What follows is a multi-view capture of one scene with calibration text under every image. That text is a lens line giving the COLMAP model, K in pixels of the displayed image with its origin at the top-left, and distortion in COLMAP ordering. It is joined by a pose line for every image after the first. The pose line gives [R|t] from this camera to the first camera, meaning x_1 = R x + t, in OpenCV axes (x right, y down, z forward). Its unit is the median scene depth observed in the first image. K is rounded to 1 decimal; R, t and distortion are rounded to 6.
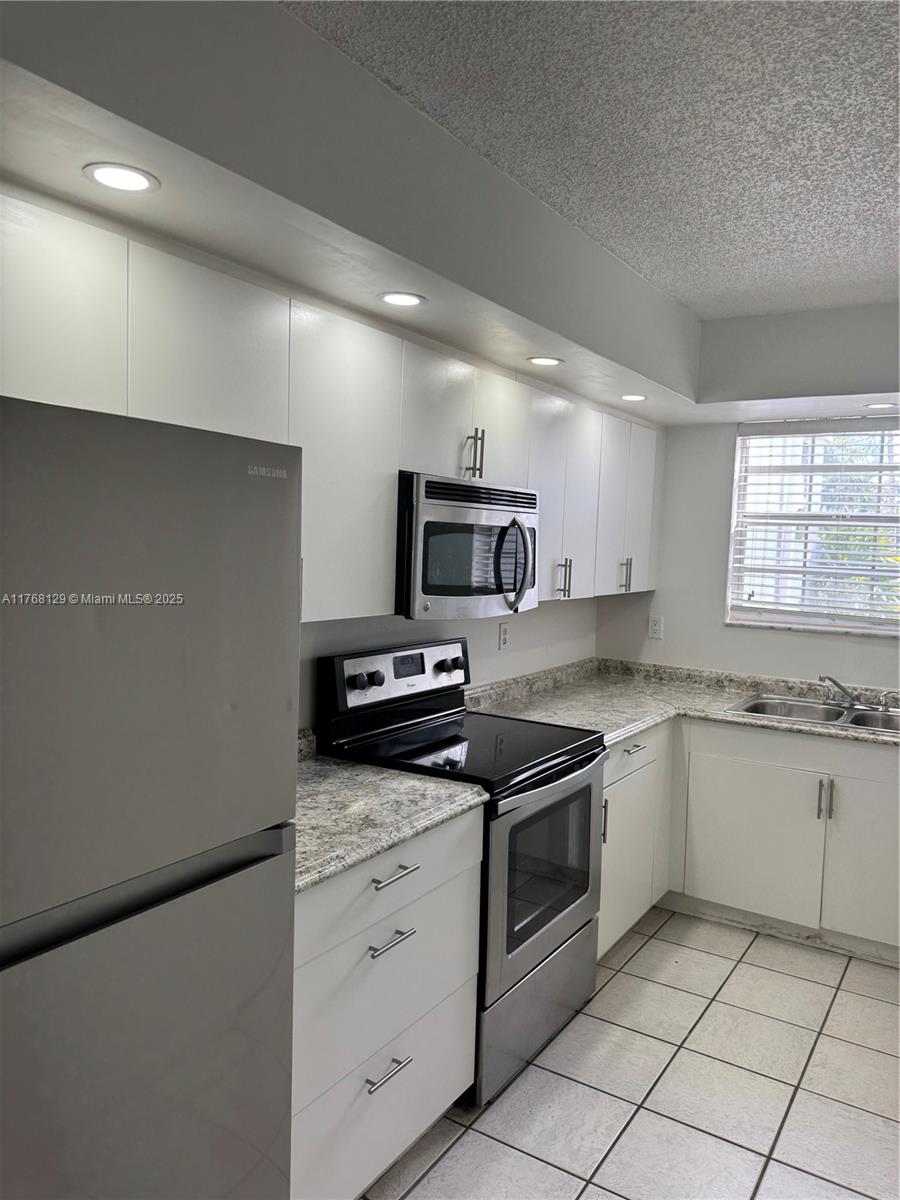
lens RADIAL K [[864.4, 0, 443.9], [0, 864.4, 602.0], [0, 0, 1]] dist [0.153495, -0.293763]
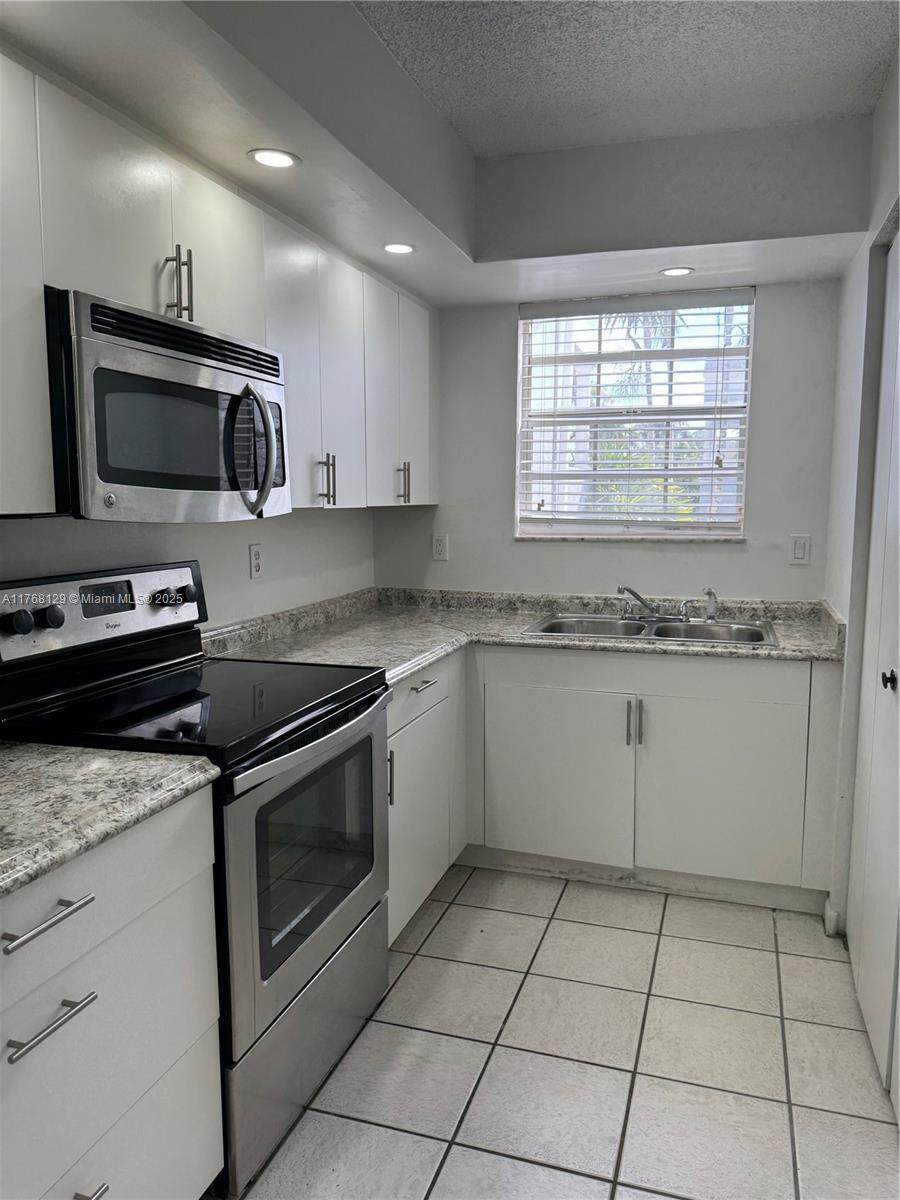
lens RADIAL K [[864.4, 0, 460.7], [0, 864.4, 603.5], [0, 0, 1]] dist [0.147690, -0.294426]
pose [[0.963414, -0.062272, 0.260683, 0.046865], [0.047484, 0.996905, 0.062656, 0.043867], [-0.263778, -0.047986, 0.963389, 0.220726]]
